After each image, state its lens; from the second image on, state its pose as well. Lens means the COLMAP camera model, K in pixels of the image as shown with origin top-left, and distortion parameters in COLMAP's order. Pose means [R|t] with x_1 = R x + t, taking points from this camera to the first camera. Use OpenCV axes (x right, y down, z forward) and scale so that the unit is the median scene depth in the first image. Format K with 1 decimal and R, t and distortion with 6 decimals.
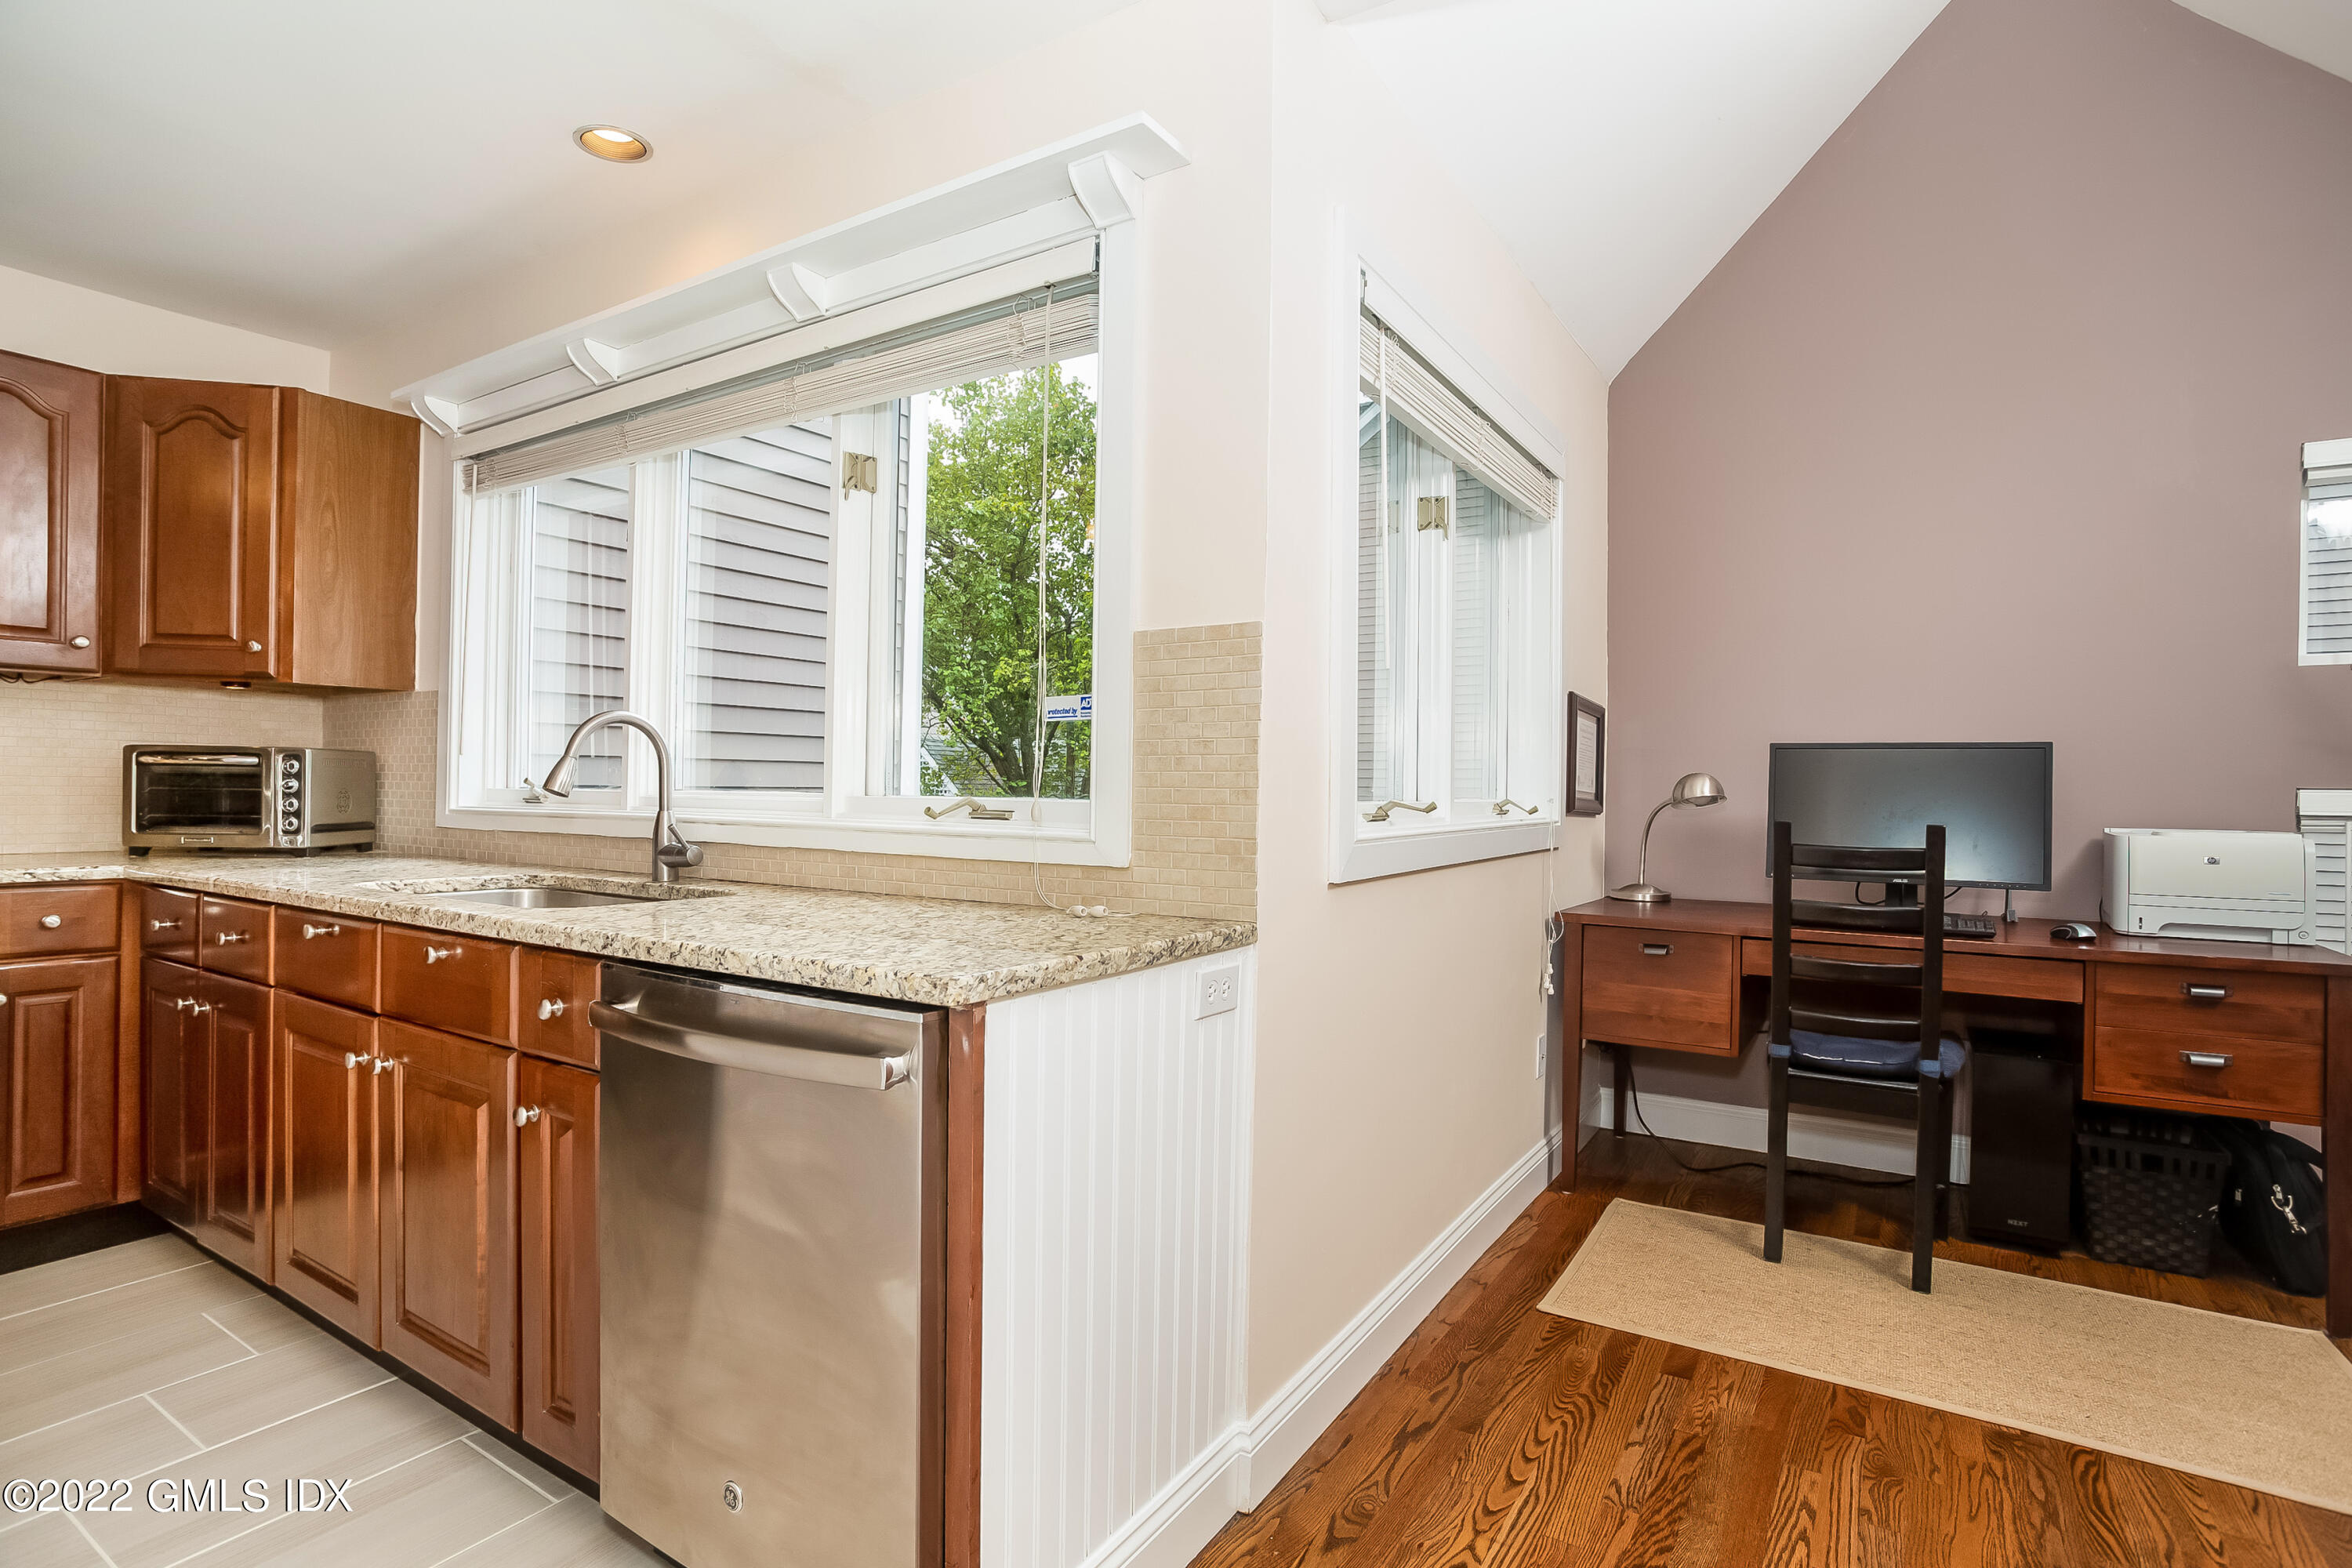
lens RADIAL K [[1184.3, 0, 1165.6], [0, 1184.3, 789.1], [0, 0, 1]] dist [-0.067260, 0.036602]
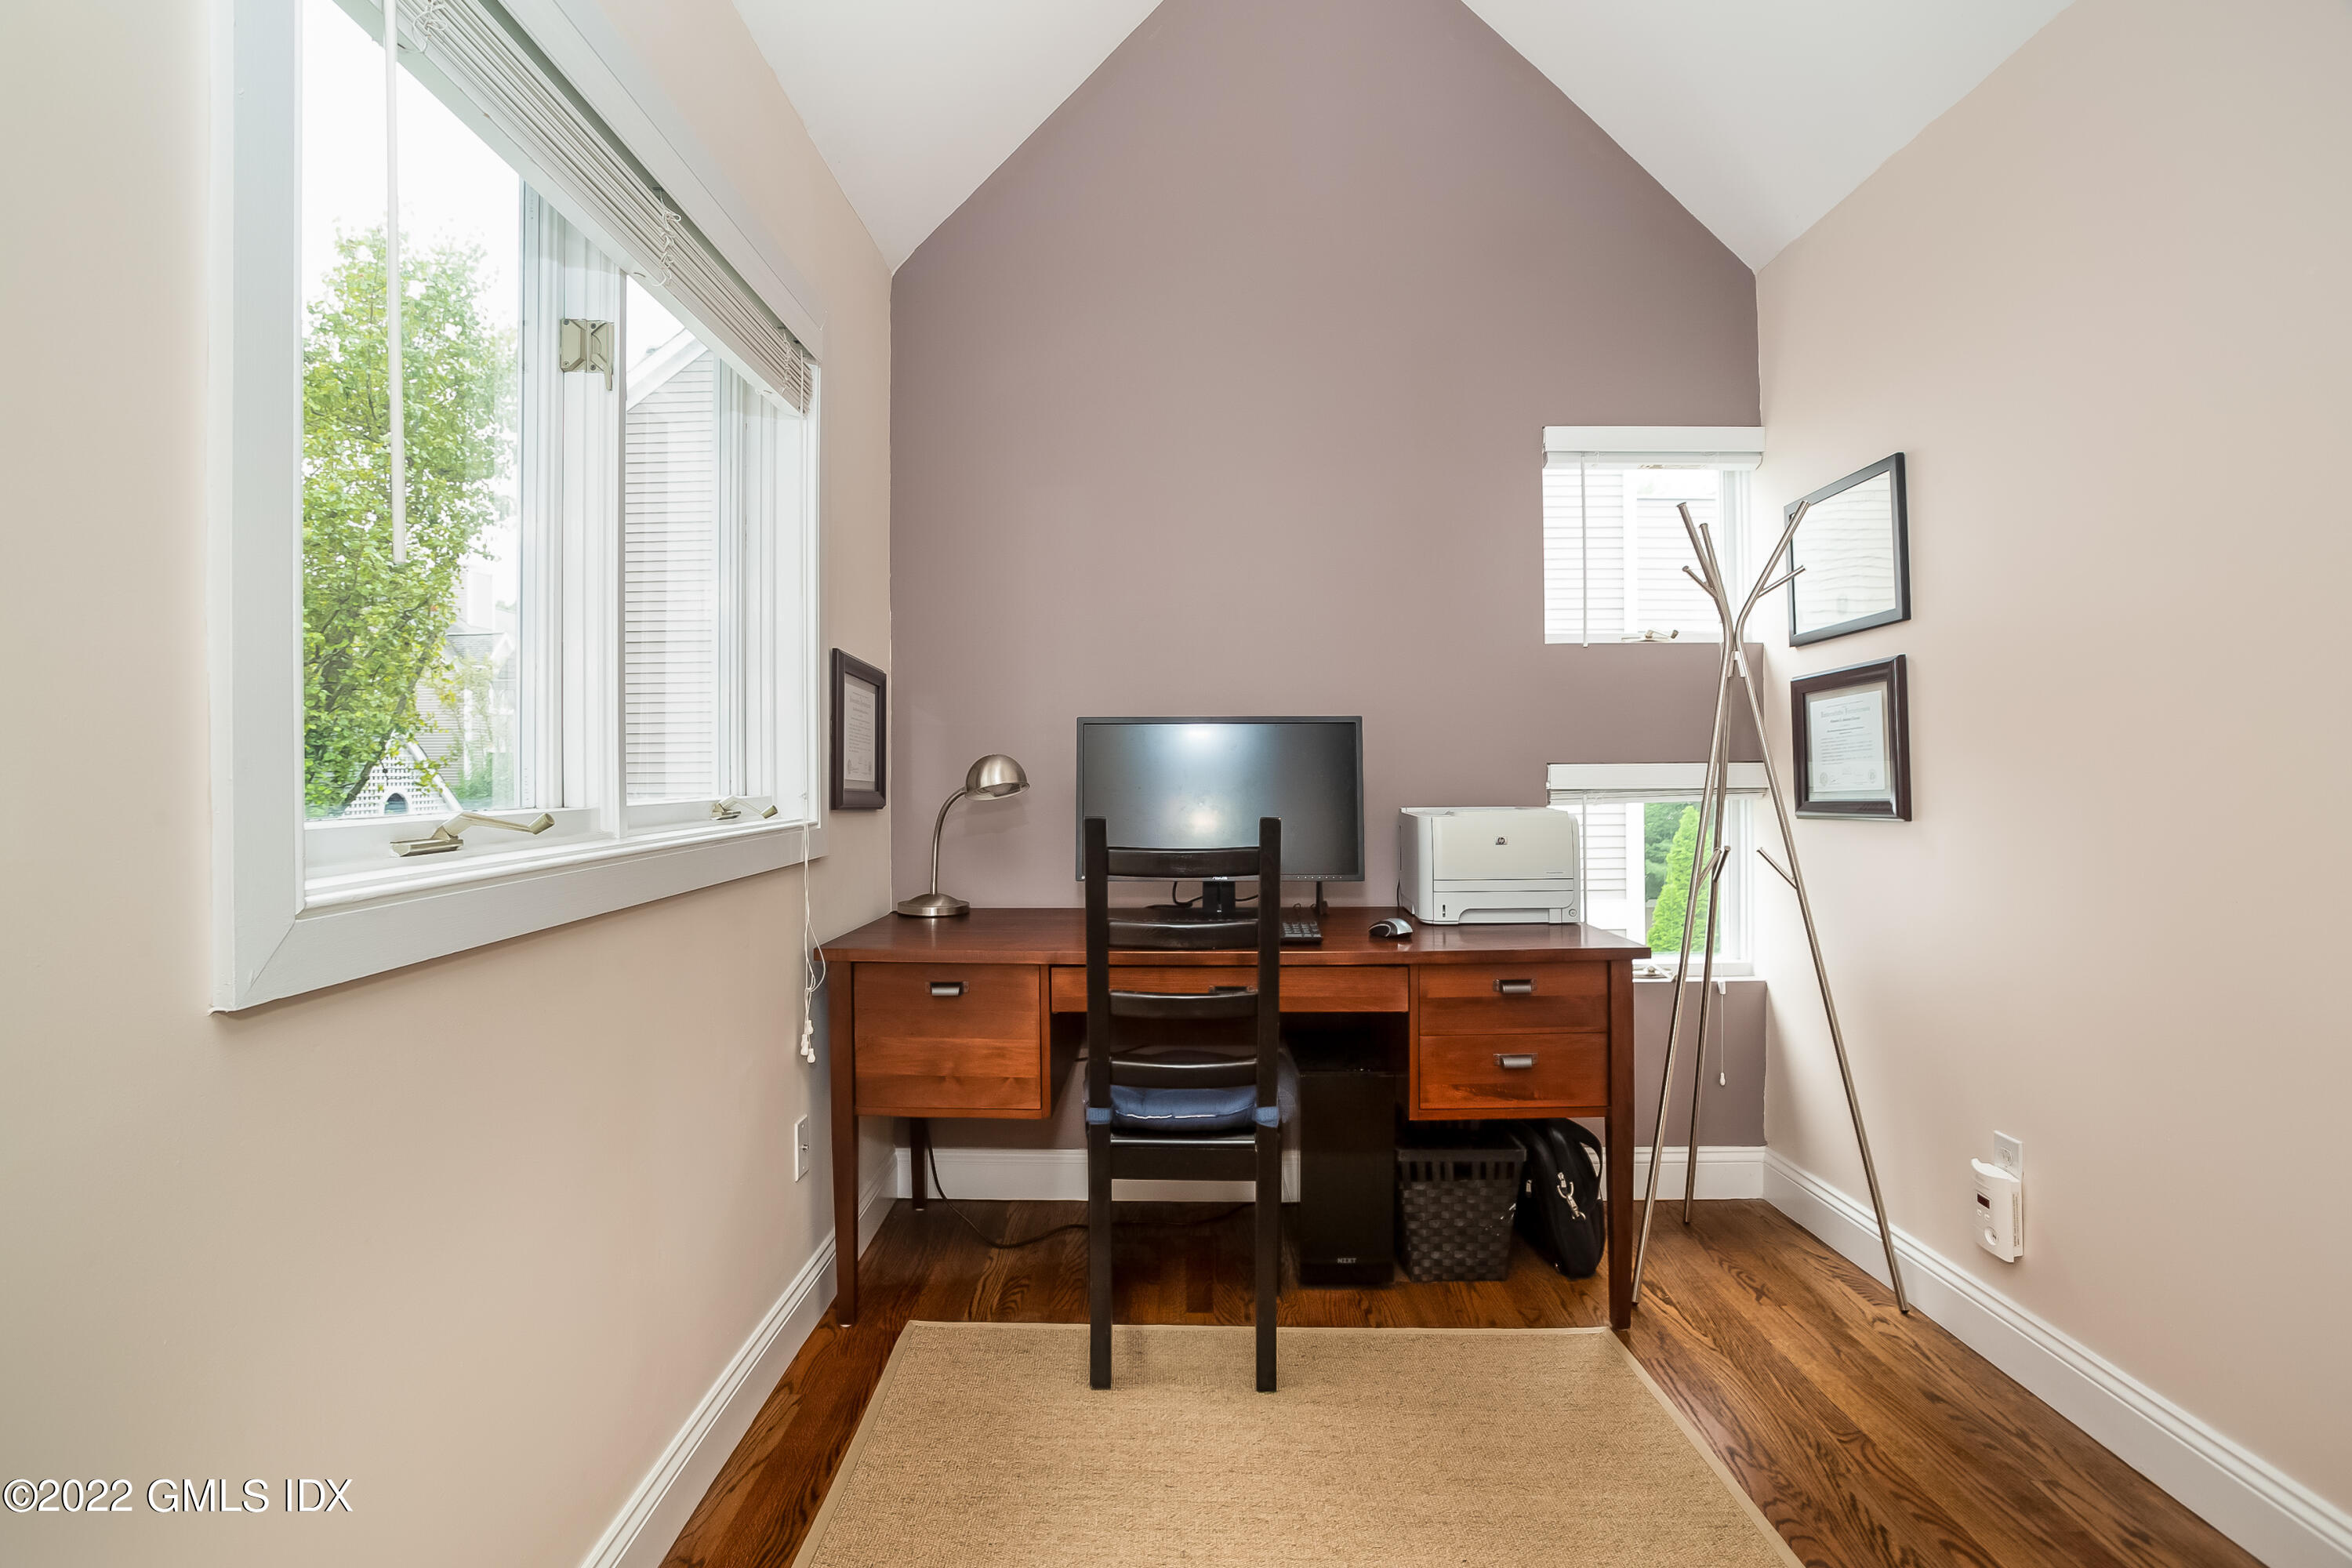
lens RADIAL K [[1184.3, 0, 1165.6], [0, 1184.3, 789.1], [0, 0, 1]] dist [-0.067260, 0.036602]
pose [[0.849907, -0.027545, 0.526212, 0.133106], [0.018823, 0.999582, 0.021923, -0.006214], [-0.526596, -0.008728, 0.850071, 0.261179]]
